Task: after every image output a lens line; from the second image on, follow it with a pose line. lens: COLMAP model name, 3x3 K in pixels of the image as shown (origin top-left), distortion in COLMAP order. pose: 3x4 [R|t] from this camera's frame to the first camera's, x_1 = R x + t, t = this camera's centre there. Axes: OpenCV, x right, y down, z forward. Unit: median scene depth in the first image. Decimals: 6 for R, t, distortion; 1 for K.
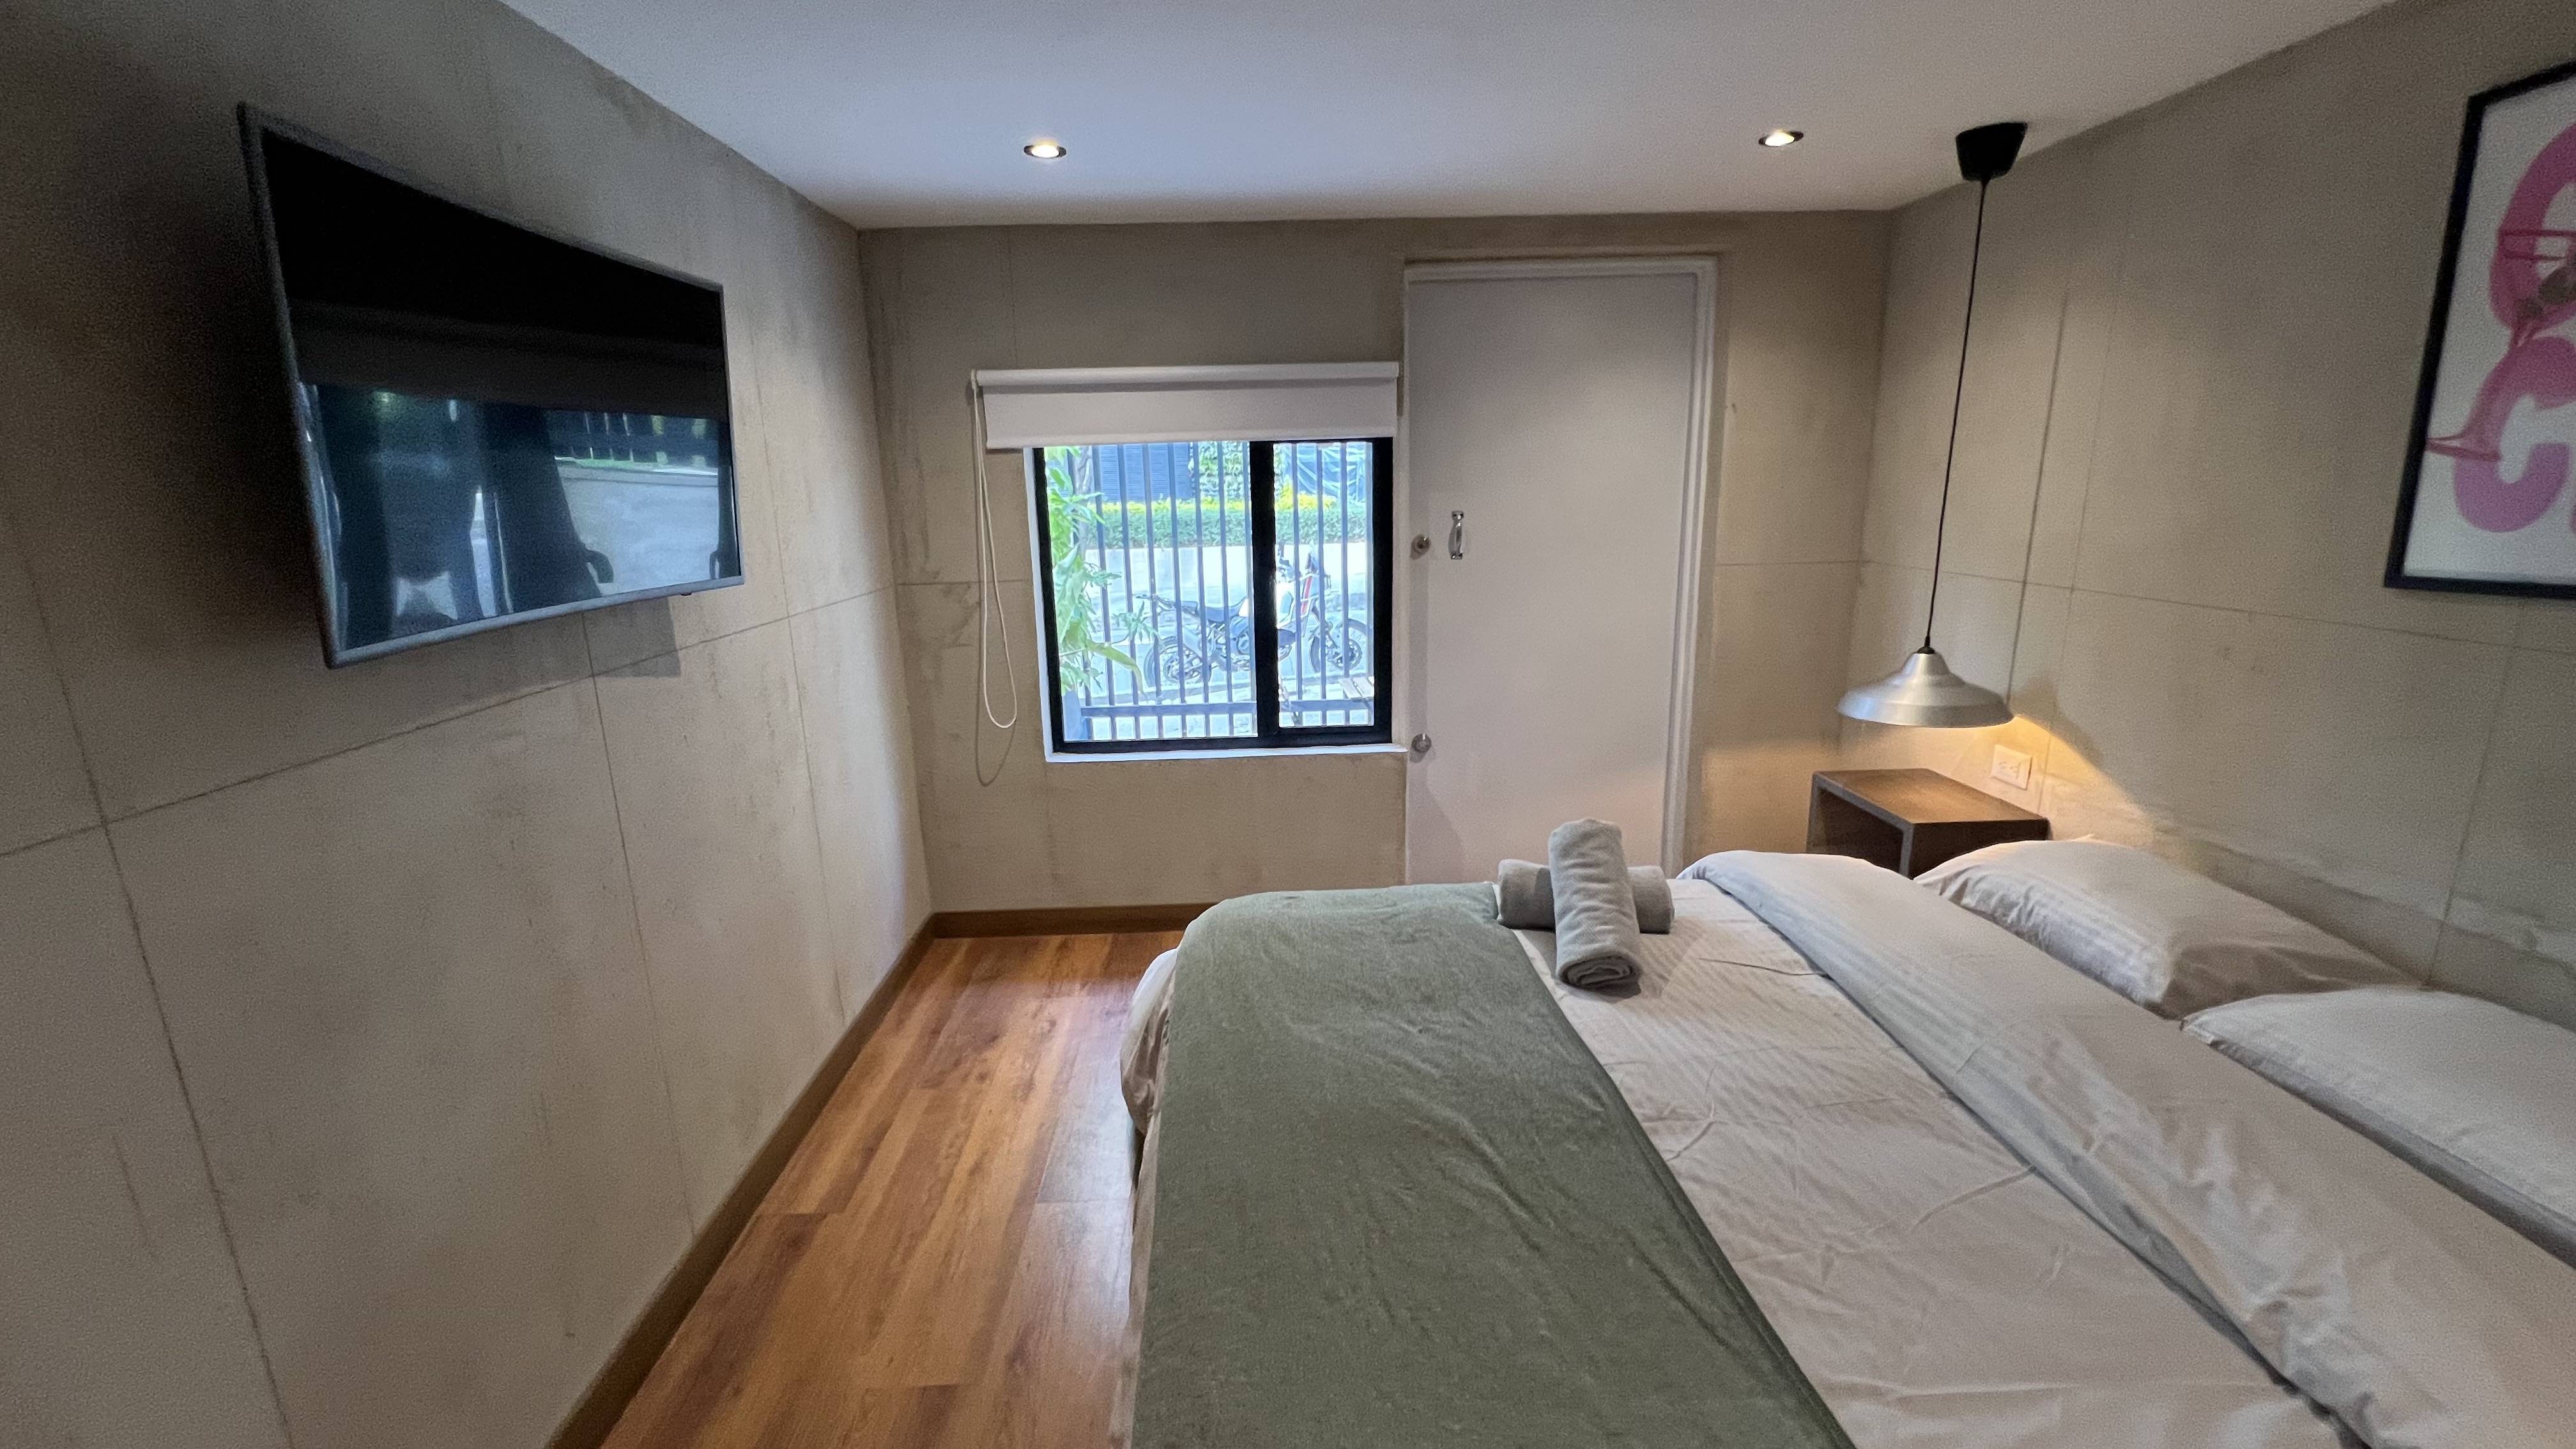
lens RADIAL K [[1033.6, 0, 1278.2], [0, 1033.6, 719.2], [0, 0, 1]] dist [-0.000734, 0.000223]
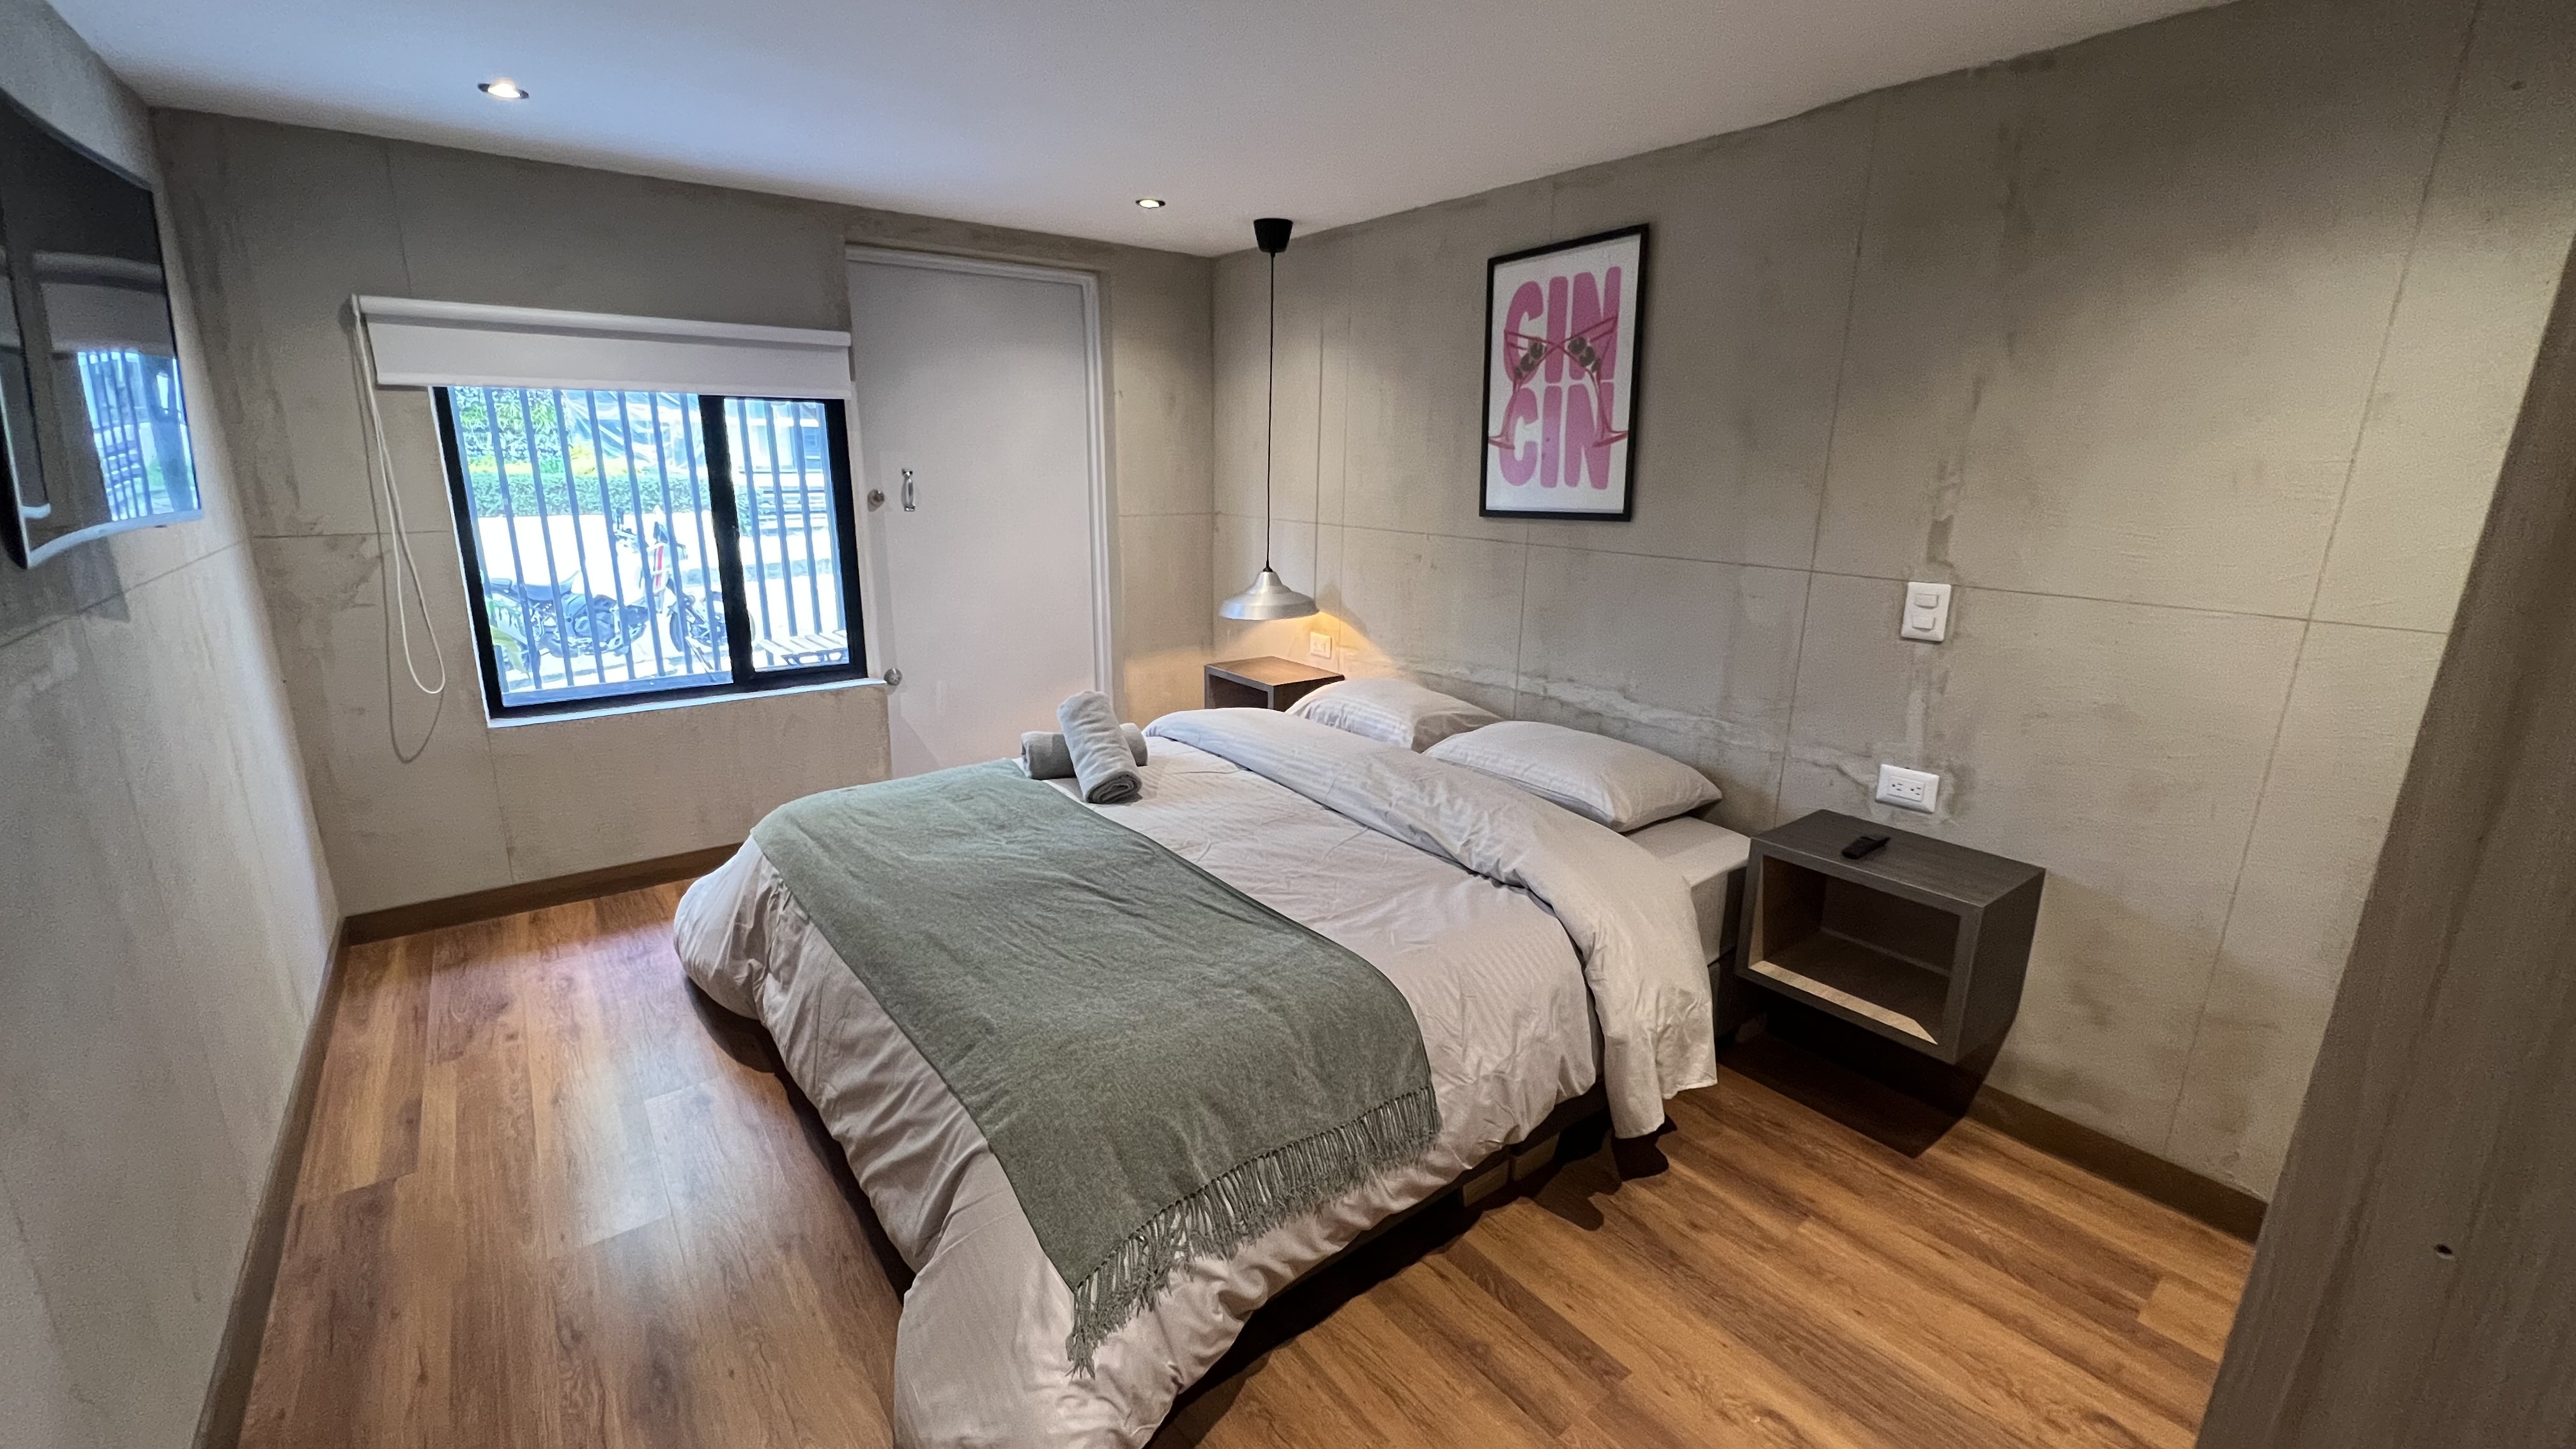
lens RADIAL K [[1033.6, 0, 1278.2], [0, 1033.6, 719.2], [0, 0, 1]] dist [-0.000734, 0.000223]
pose [[0.818115, -0.110157, 0.564405, -0.235019], [0.097018, 0.993852, 0.053345, 0.074333], [-0.566811, 0.011115, 0.823773, -0.239326]]
